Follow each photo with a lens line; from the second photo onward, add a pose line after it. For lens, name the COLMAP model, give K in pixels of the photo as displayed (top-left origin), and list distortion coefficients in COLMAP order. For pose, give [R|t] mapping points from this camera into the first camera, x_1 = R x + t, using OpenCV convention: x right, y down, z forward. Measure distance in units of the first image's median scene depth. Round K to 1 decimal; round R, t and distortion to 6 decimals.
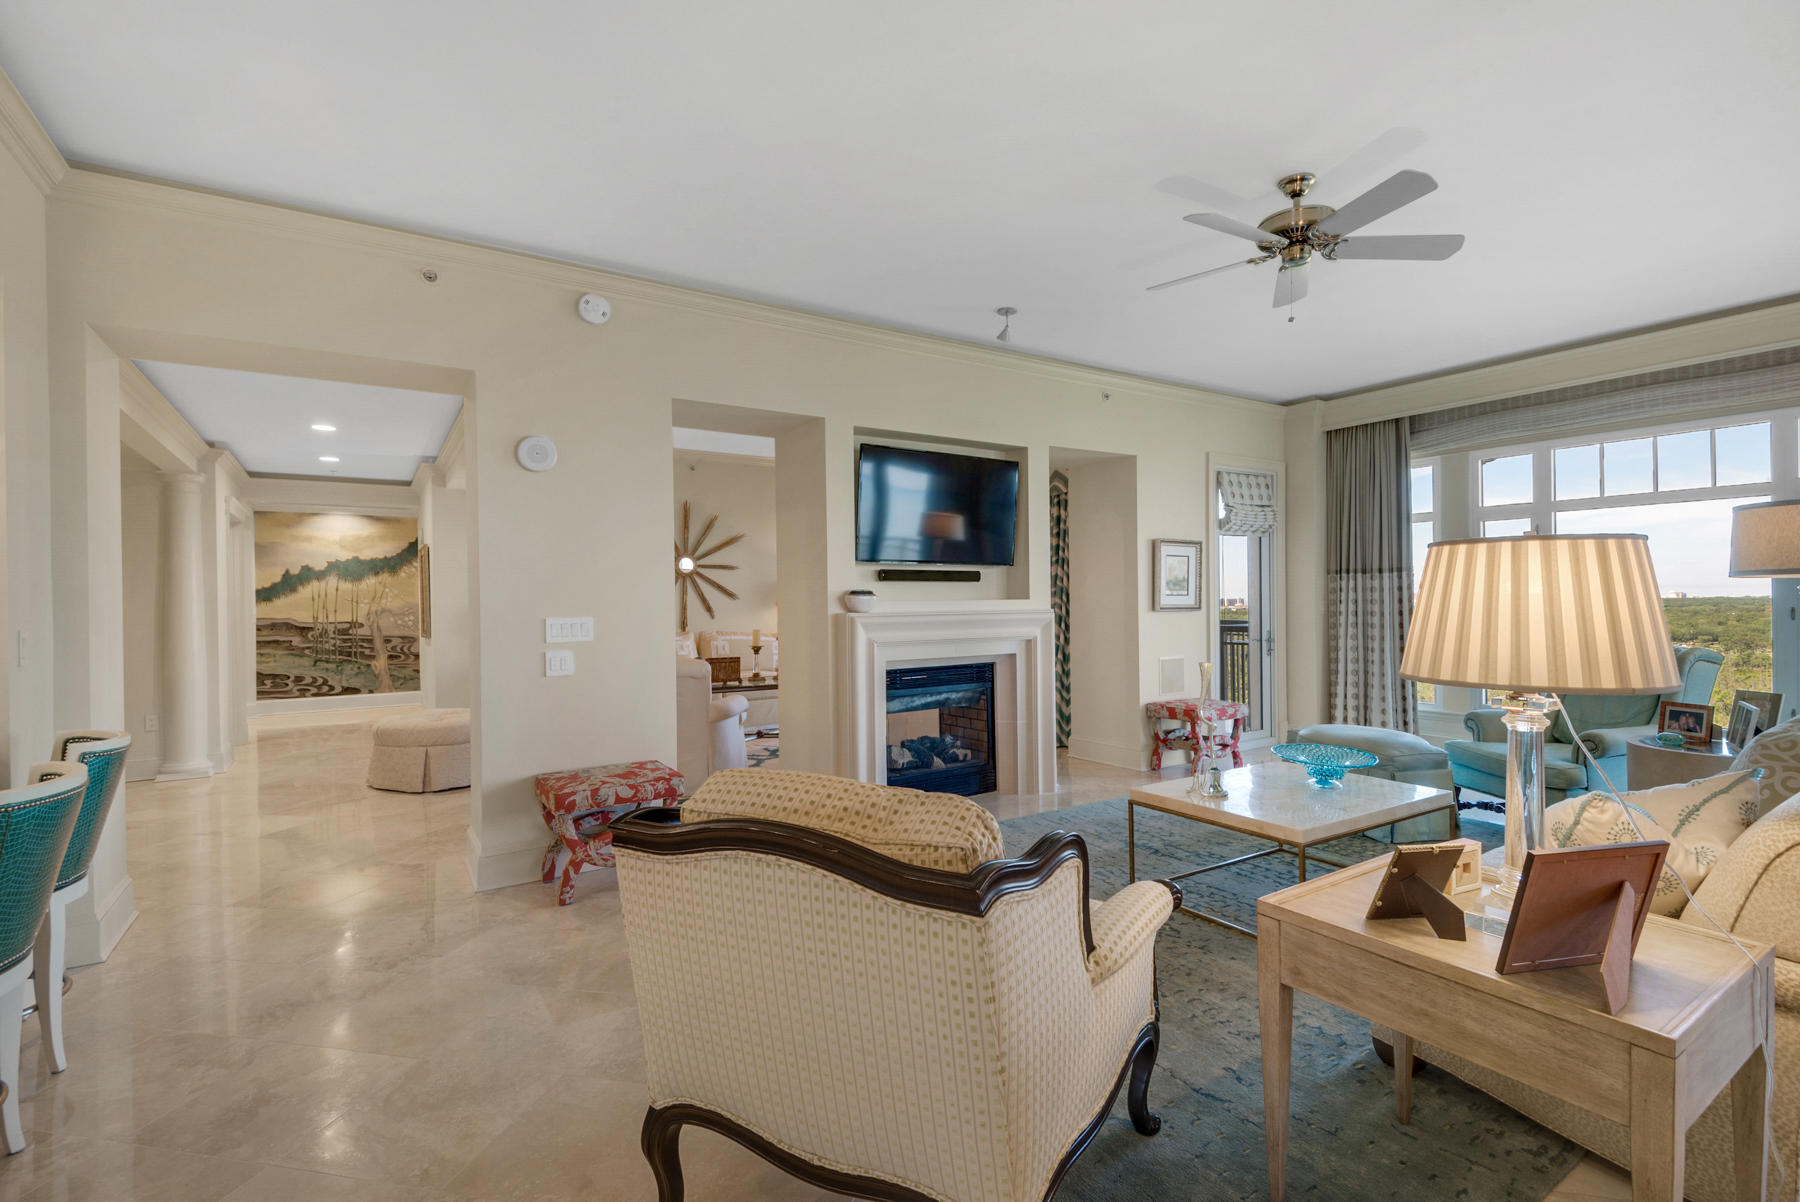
lens RADIAL K [[819.3, 0, 878.9], [0, 819.3, 602.2], [0, 0, 1]] dist [0.015155, -0.000288]
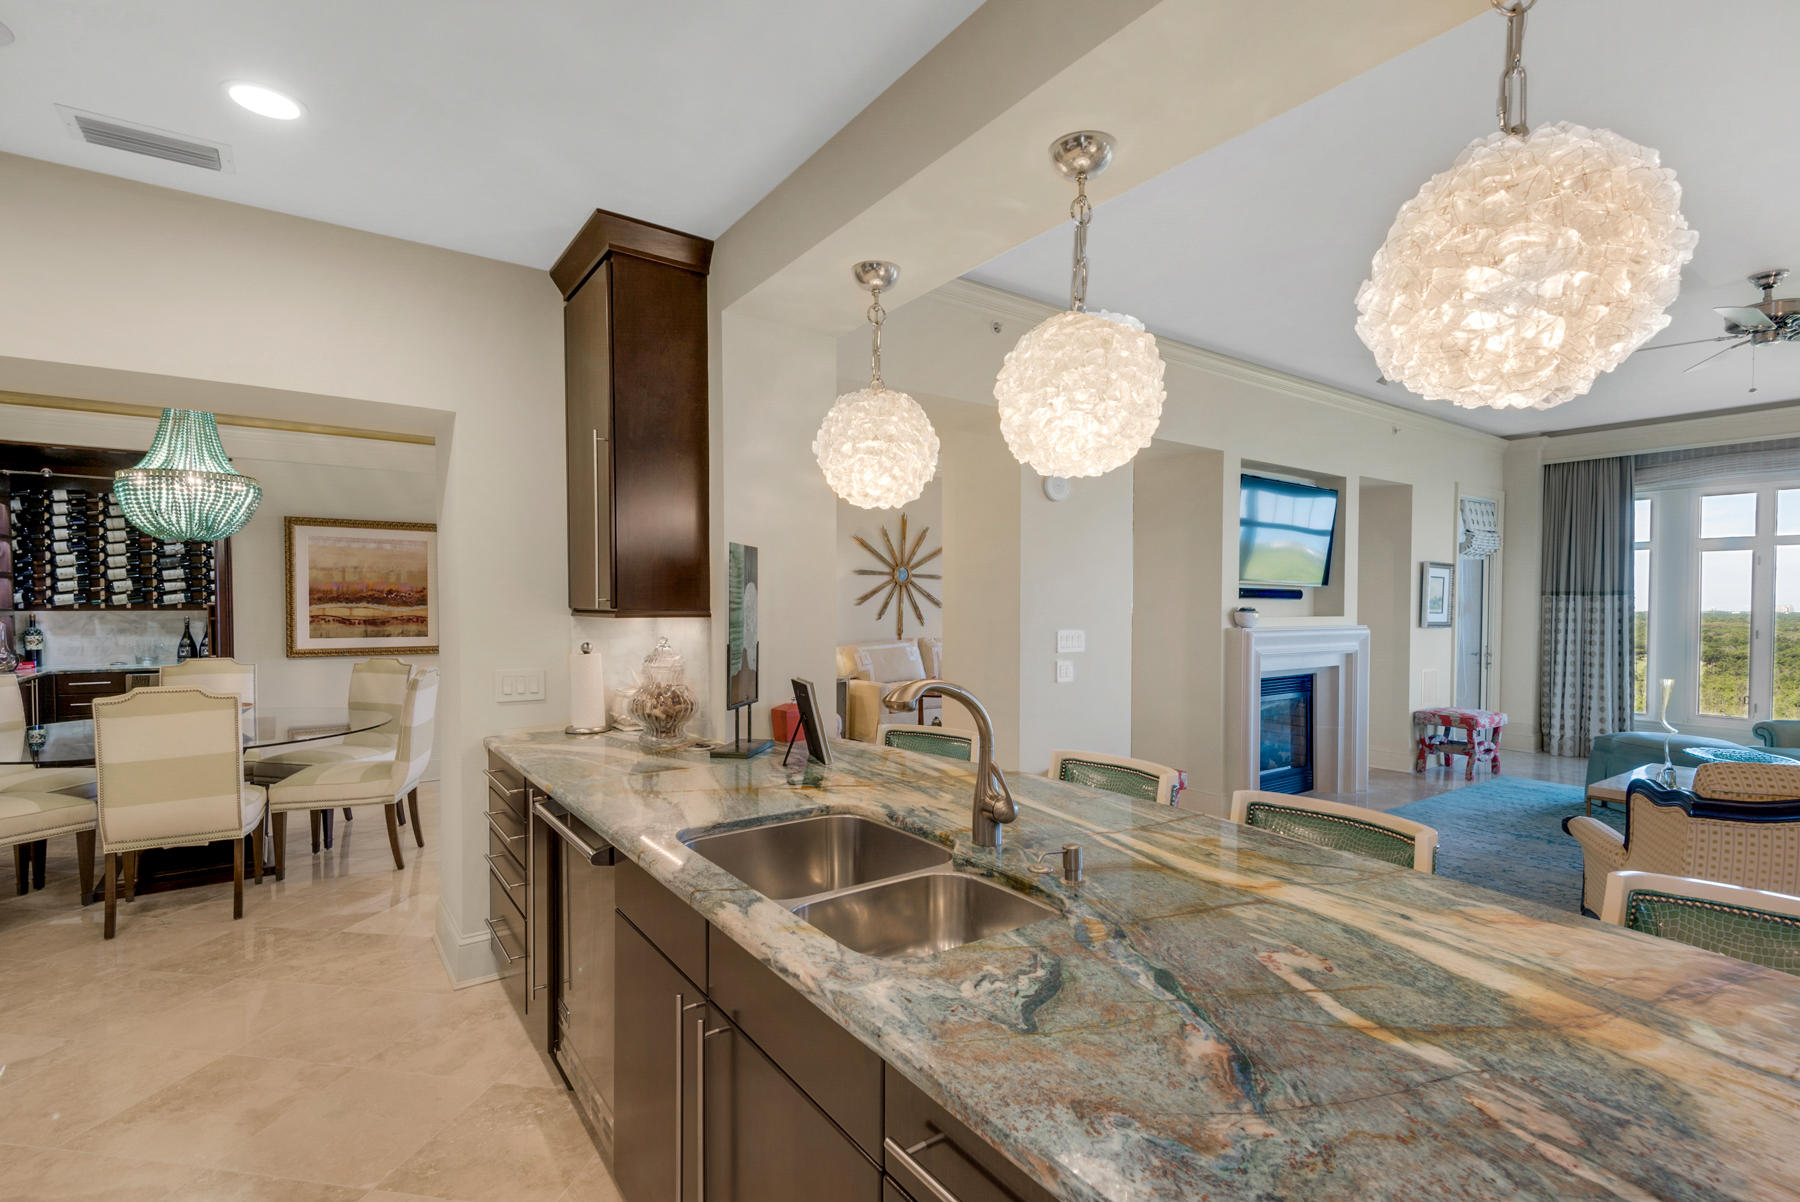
lens RADIAL K [[836.1, 0, 900.9], [0, 836.1, 620.8], [0, 0, 1]] dist [0.023543, -0.010585]
pose [[0.998026, 0.014762, 0.061043, -0.383050], [-0.015898, 0.999709, 0.018166, -0.006834], [-0.060757, -0.019100, 0.997970, -0.072471]]
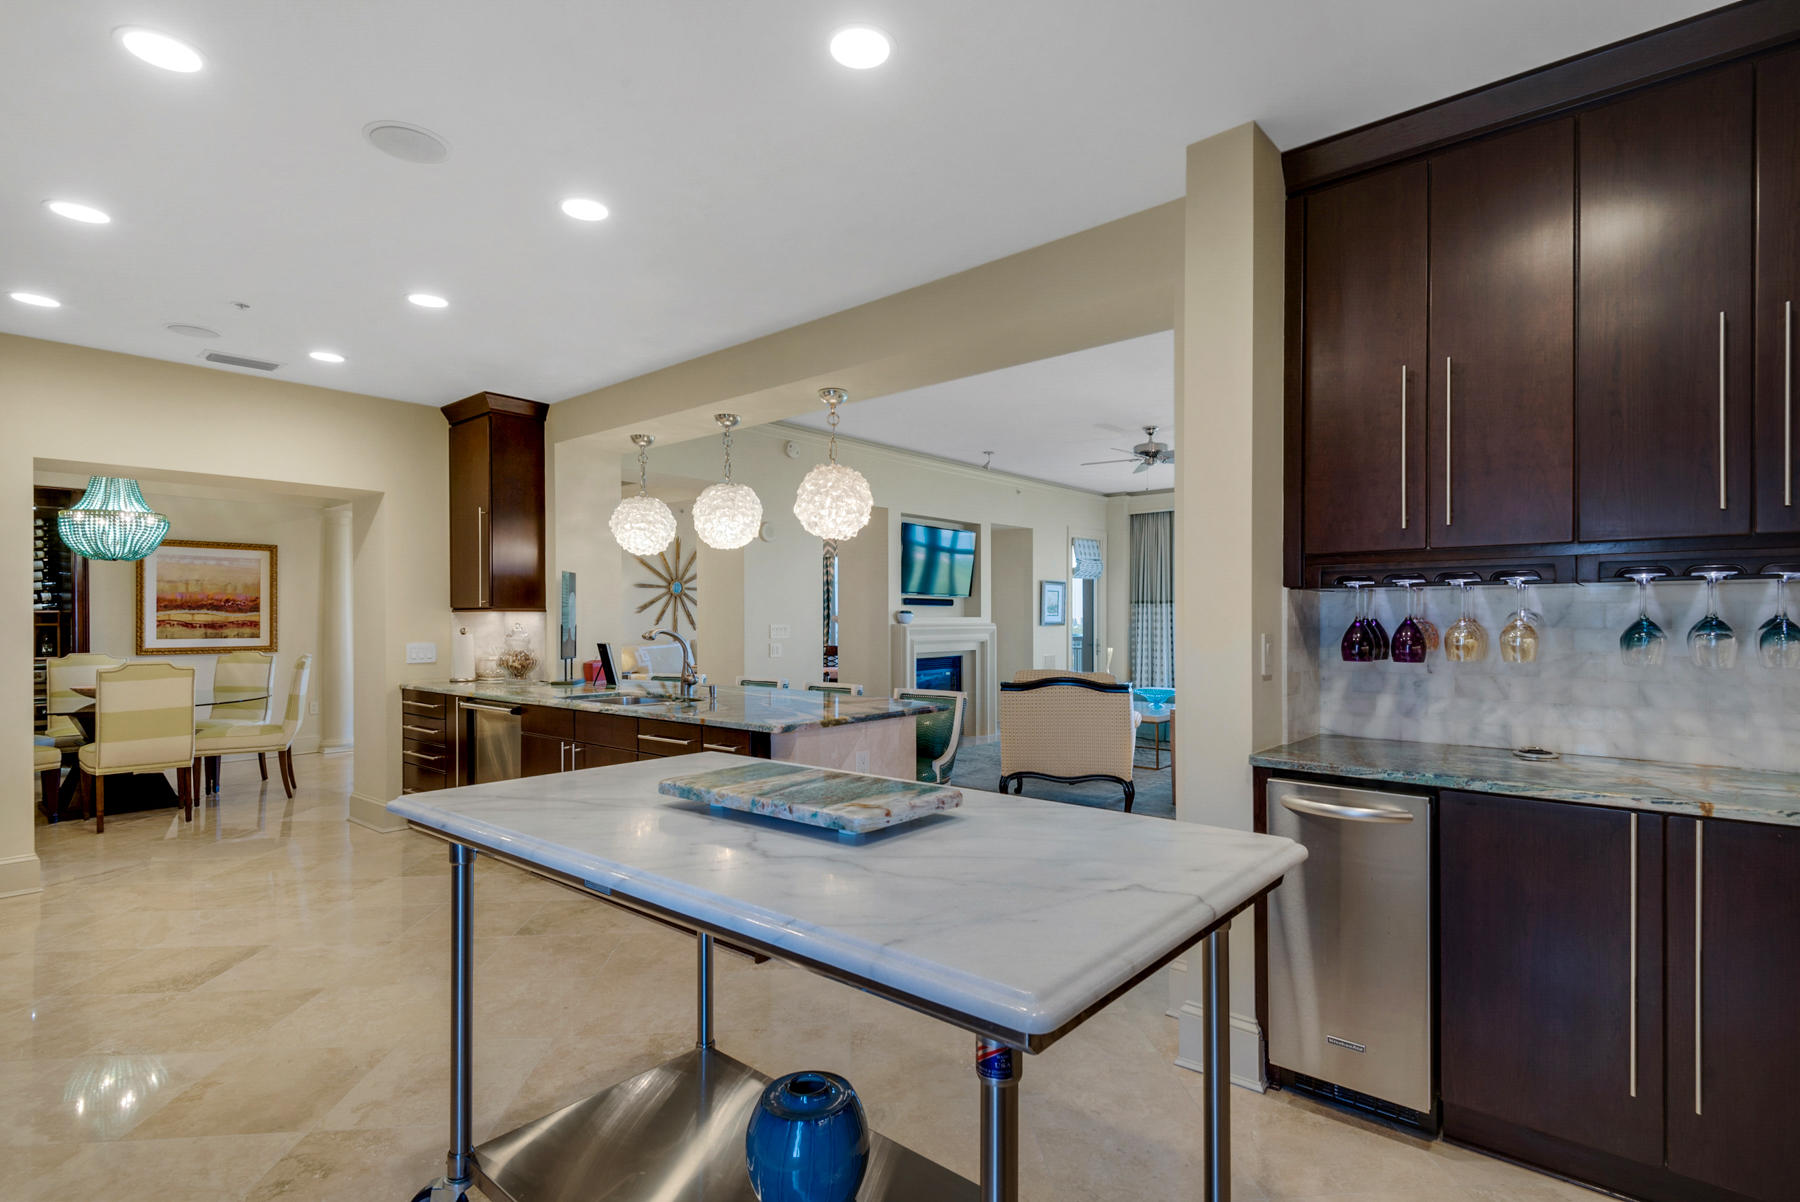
lens RADIAL K [[860.2, 0, 907.7], [0, 860.2, 614.9], [0, 0, 1]] dist [0.054832, -0.037805]
pose [[0.952959, 0.011813, 0.302868, -0.380304], [-0.009613, 0.999915, -0.008753, 0.006717], [-0.302946, 0.005430, 0.952992, -0.472640]]
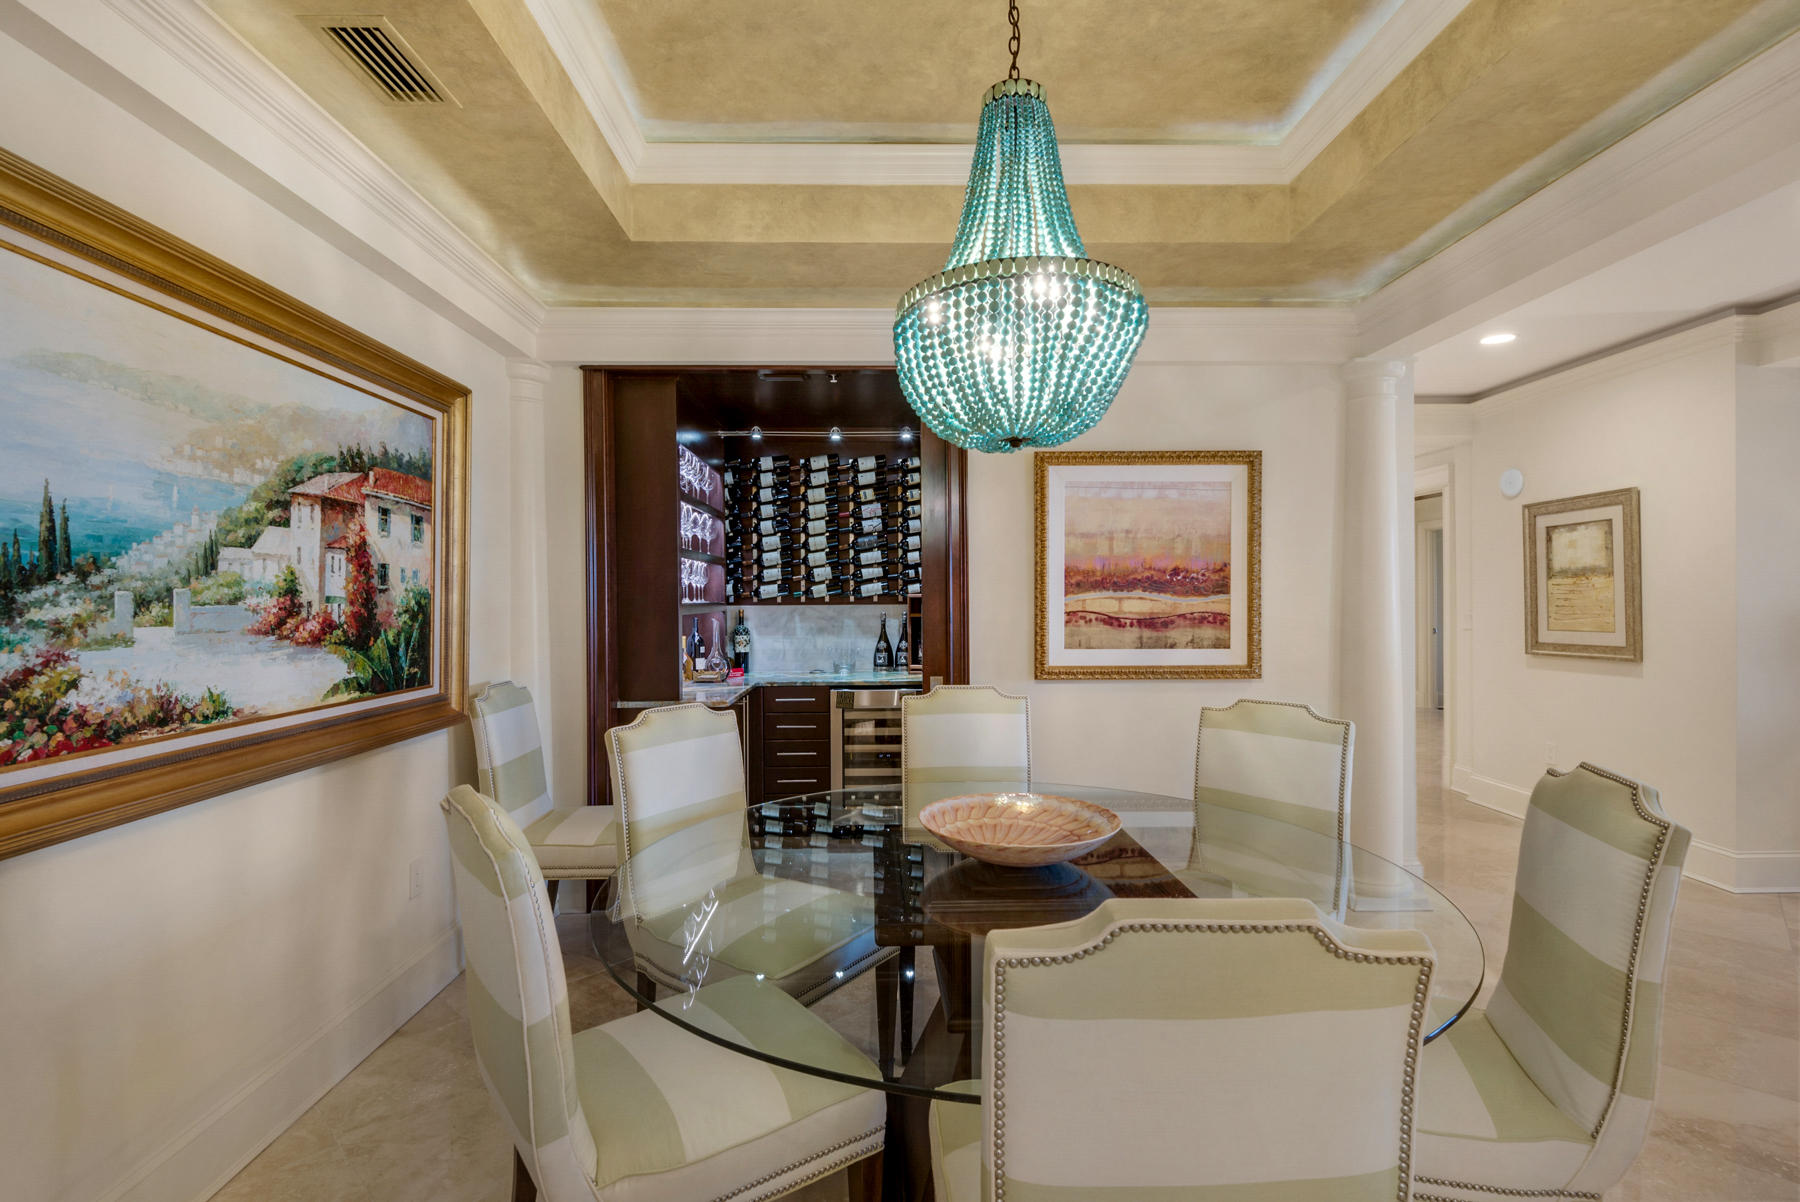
lens RADIAL K [[833.1, 0, 898.6], [0, 833.1, 605.0], [0, 0, 1]] dist [-0.001265, -0.000416]
pose [[0.859251, 0.013141, -0.511386, -0.746981], [-0.007761, 0.999890, 0.012654, 0.002772], [0.511496, -0.006904, 0.859258, 0.313736]]
